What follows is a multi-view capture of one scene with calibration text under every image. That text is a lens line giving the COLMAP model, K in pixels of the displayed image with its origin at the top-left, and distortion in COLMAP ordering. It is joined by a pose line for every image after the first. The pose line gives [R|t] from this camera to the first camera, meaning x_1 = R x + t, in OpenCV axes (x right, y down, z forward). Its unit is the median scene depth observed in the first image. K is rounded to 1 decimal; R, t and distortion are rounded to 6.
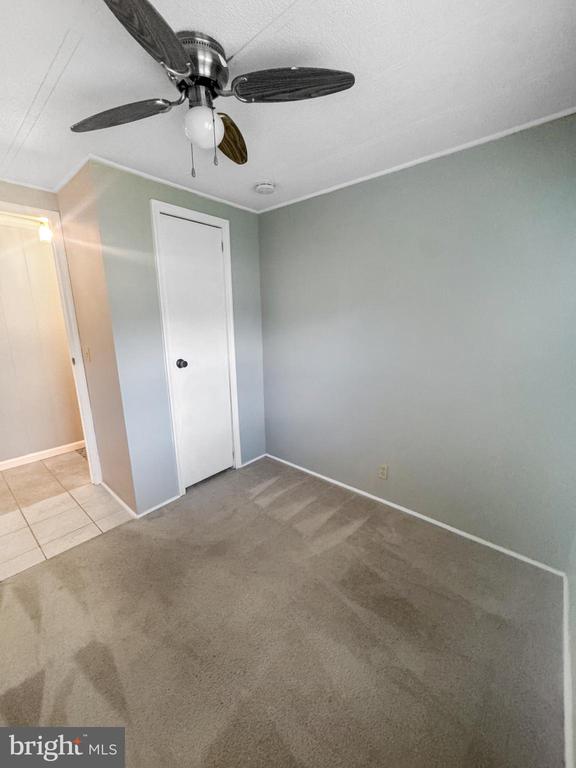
lens RADIAL K [[309.2, 0, 287.1], [0, 309.2, 383.8], [0, 0, 1]] dist [-0.003778, -0.000270]
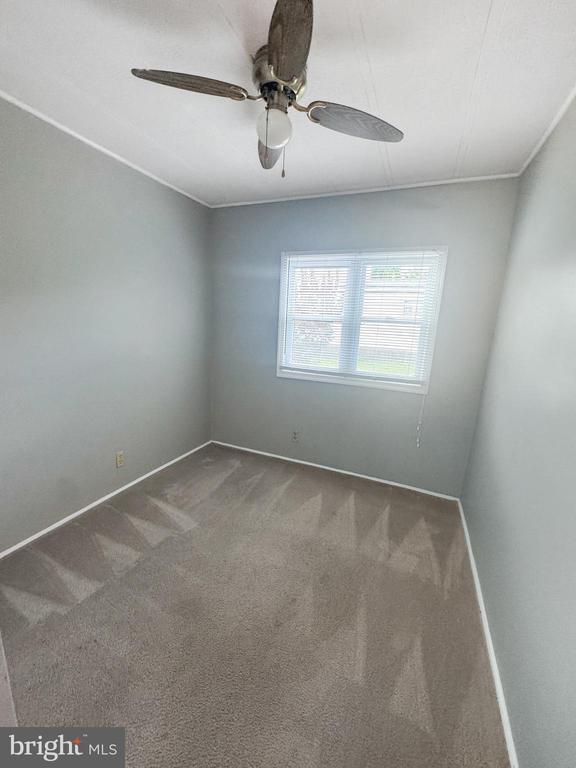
lens RADIAL K [[309.2, 0, 285.1], [0, 309.2, 384.7], [0, 0, 1]] dist [-0.003778, -0.000270]
pose [[-0.304073, -0.213906, 0.928323, -0.754815], [0.163833, 0.948205, 0.272151, -0.130526], [-0.938455, 0.234844, -0.253278, 0.734687]]
